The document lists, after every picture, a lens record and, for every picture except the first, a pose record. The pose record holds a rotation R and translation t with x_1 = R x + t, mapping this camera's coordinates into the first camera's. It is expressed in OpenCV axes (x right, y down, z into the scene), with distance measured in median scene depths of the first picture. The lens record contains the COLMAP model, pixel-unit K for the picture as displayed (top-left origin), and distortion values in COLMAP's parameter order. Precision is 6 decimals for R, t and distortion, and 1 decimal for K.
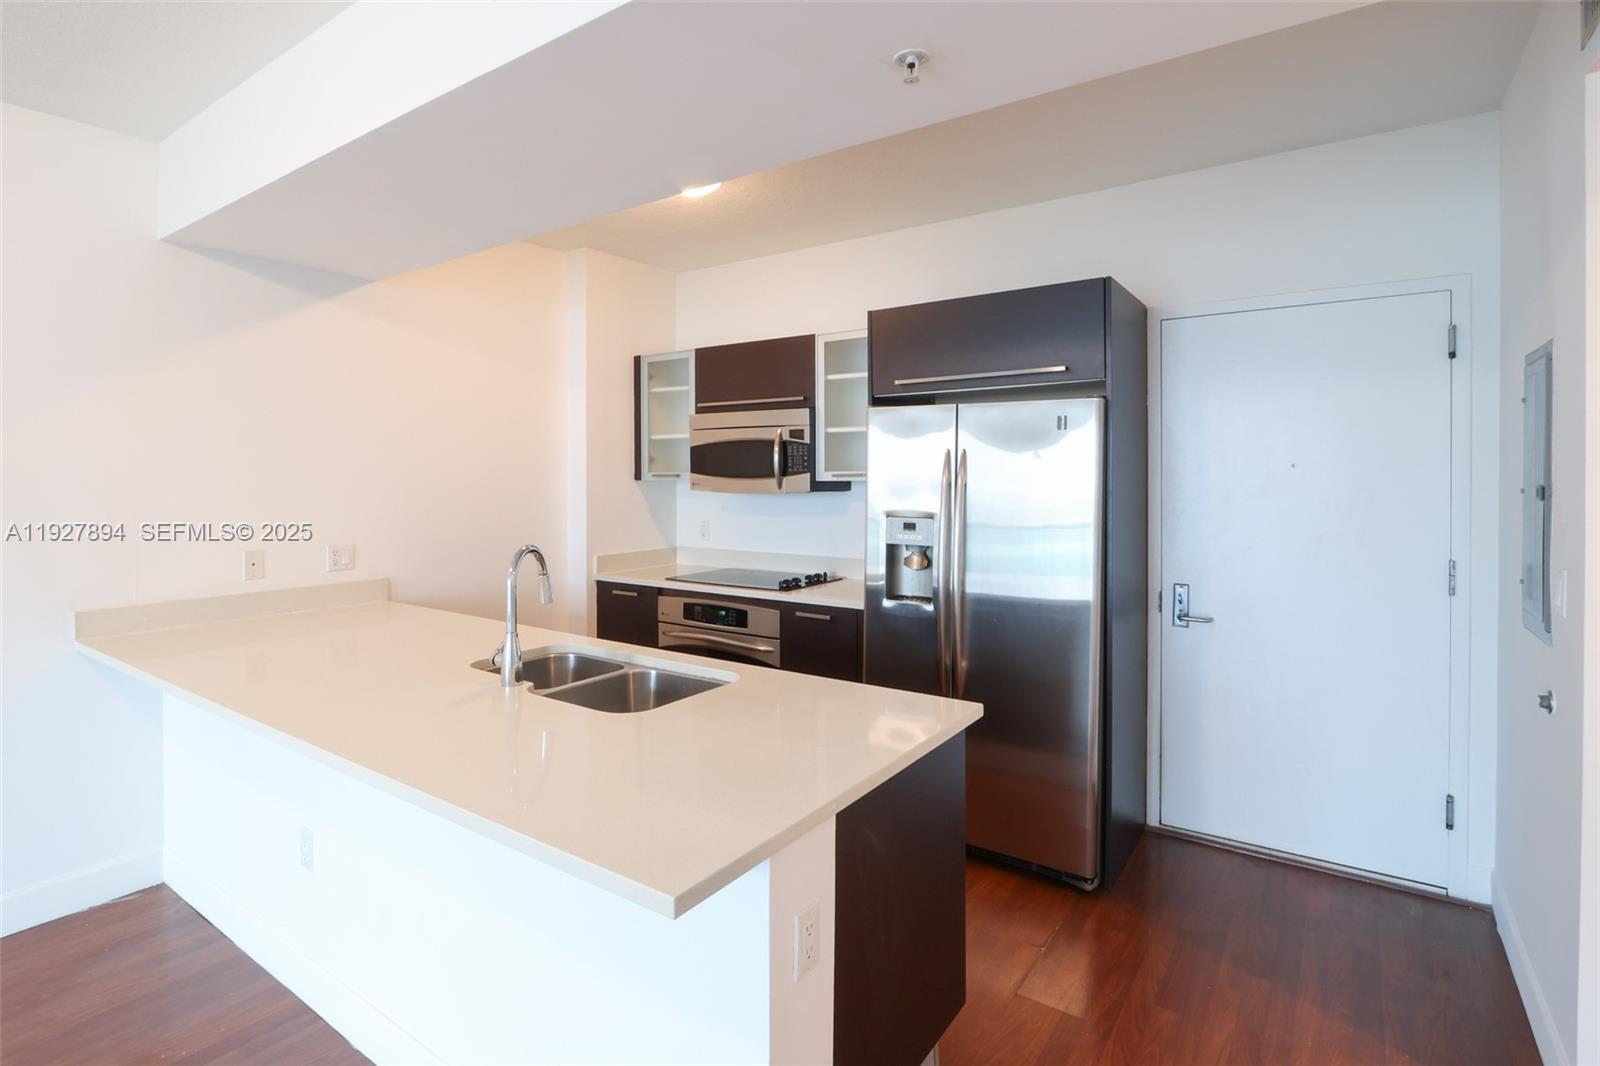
lens RADIAL K [[787.4, 0, 764.8], [0, 787.4, 482.9], [0, 0, 1]] dist [-0.002146, -0.000567]
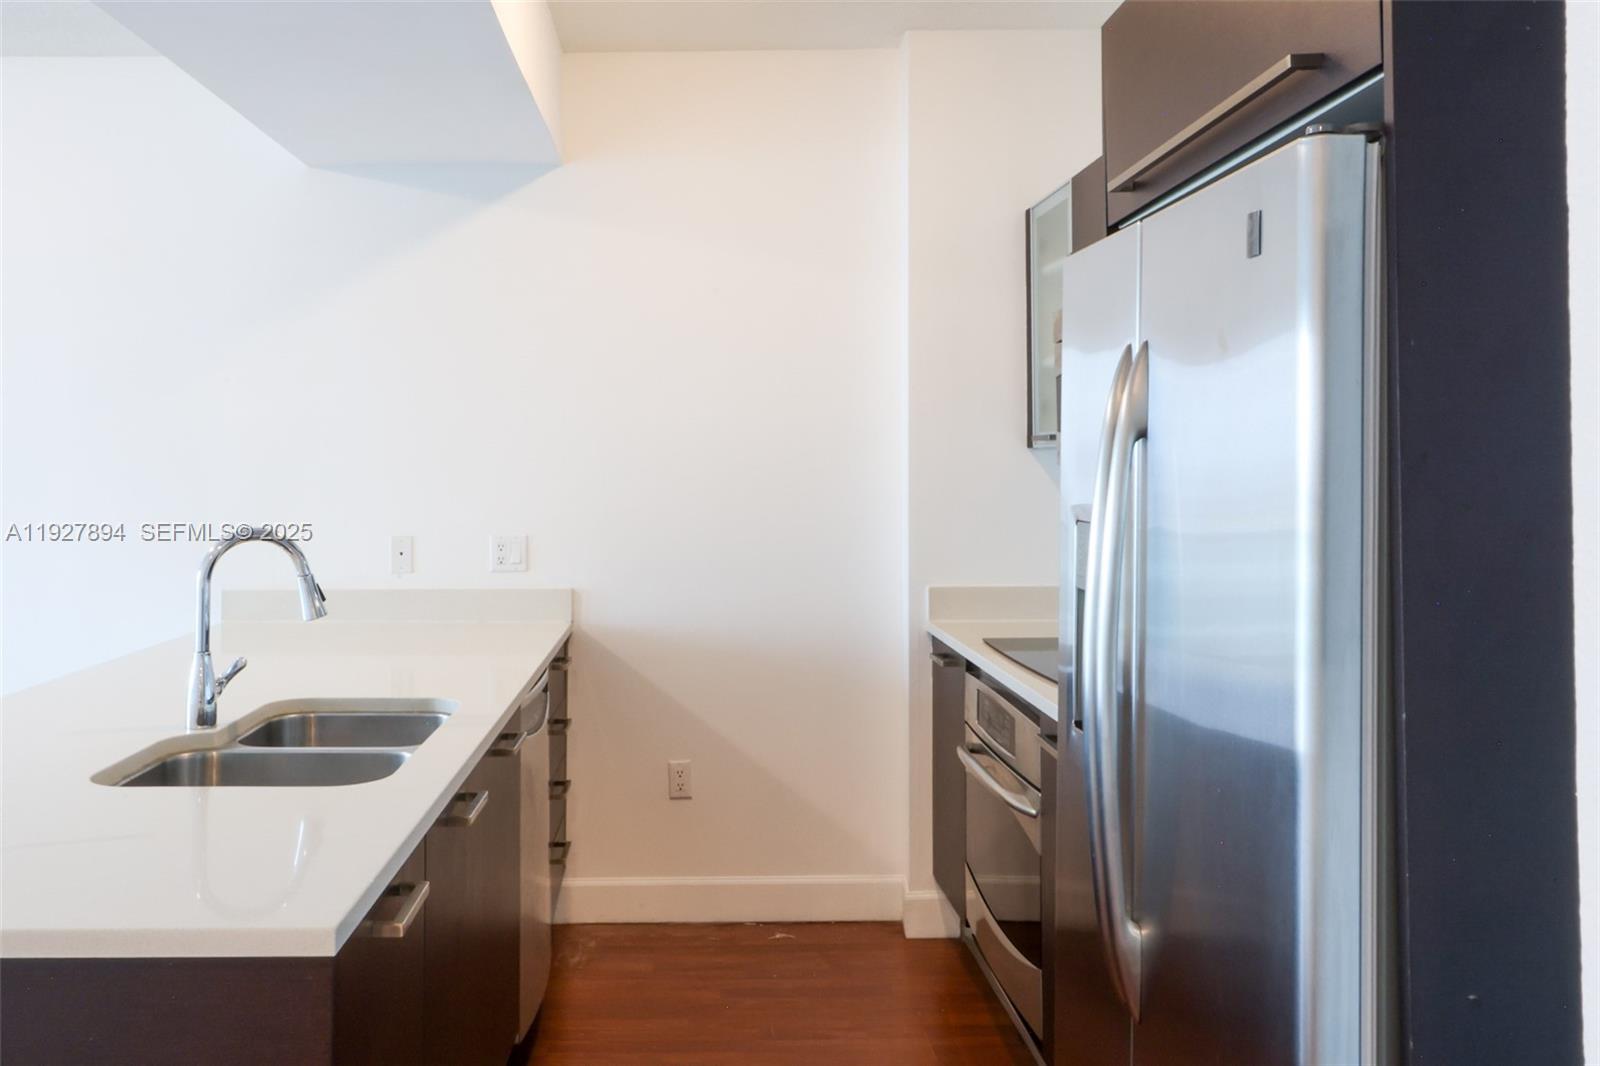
lens RADIAL K [[1339.3, 0, 786.1], [0, 1339.3, 472.4], [0, 0, 1]] dist [0.053296, 0.006078]
pose [[0.594404, 0.004341, -0.804155, 0.597987], [-0.005792, 0.999983, 0.001117, 0.016338], [0.804146, 0.003994, 0.594419, 0.462439]]
